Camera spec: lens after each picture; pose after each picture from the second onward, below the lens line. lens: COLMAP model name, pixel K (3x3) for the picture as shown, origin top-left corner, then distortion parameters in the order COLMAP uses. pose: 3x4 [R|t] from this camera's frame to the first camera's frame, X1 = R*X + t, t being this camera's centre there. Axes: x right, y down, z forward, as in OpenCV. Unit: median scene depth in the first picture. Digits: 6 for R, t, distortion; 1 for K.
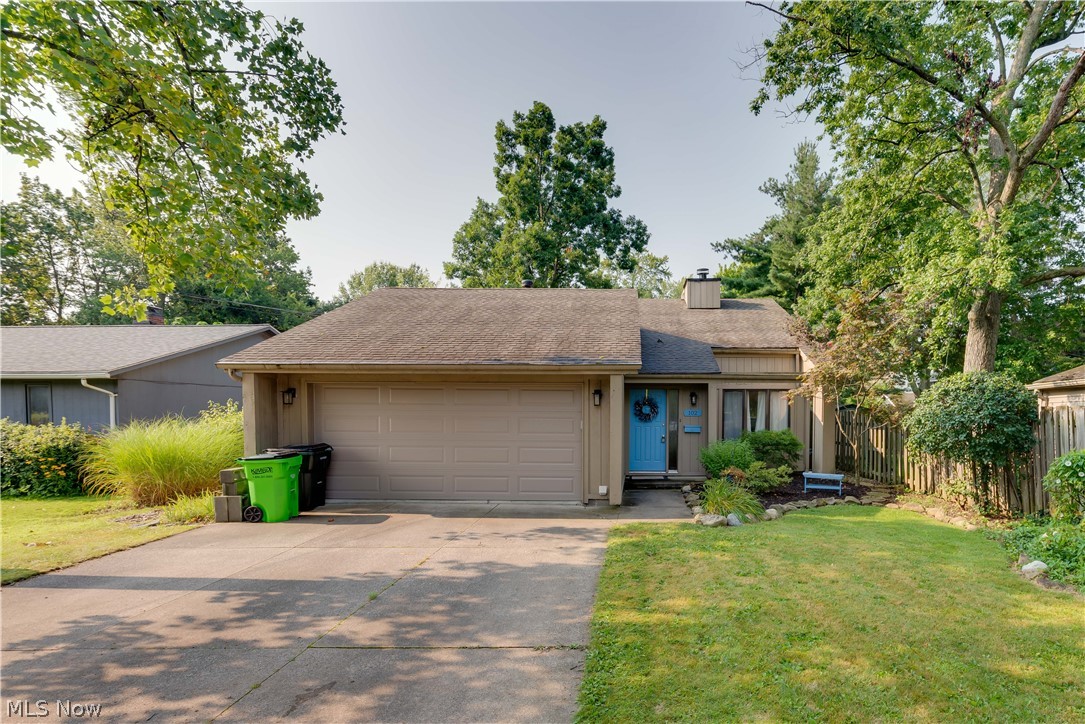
lens RADIAL K [[914.5, 0, 542.1], [0, 914.5, 424.1], [0, 0, 1]] dist [0.000428, 0.001916]
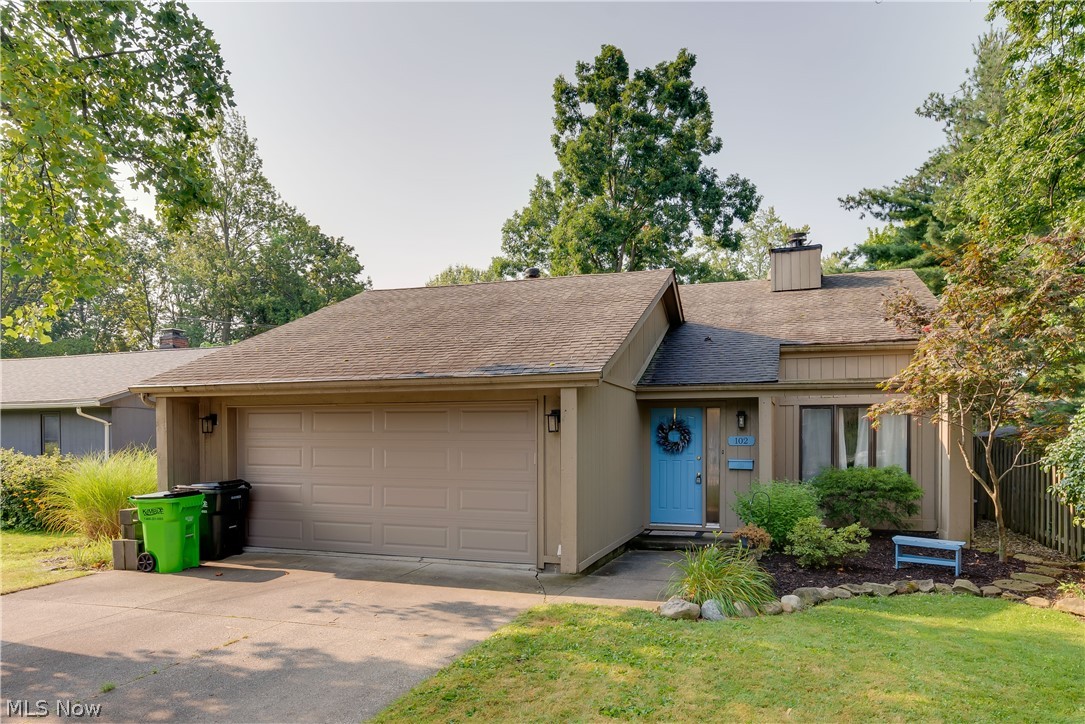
lens RADIAL K [[914.5, 0, 542.1], [0, 914.5, 424.1], [0, 0, 1]] dist [0.000428, 0.001916]
pose [[0.907328, -0.010537, -0.420292, 0.318056], [0.000009, 0.999686, -0.025044, -0.007674], [0.420424, 0.022719, 0.907043, 0.315435]]
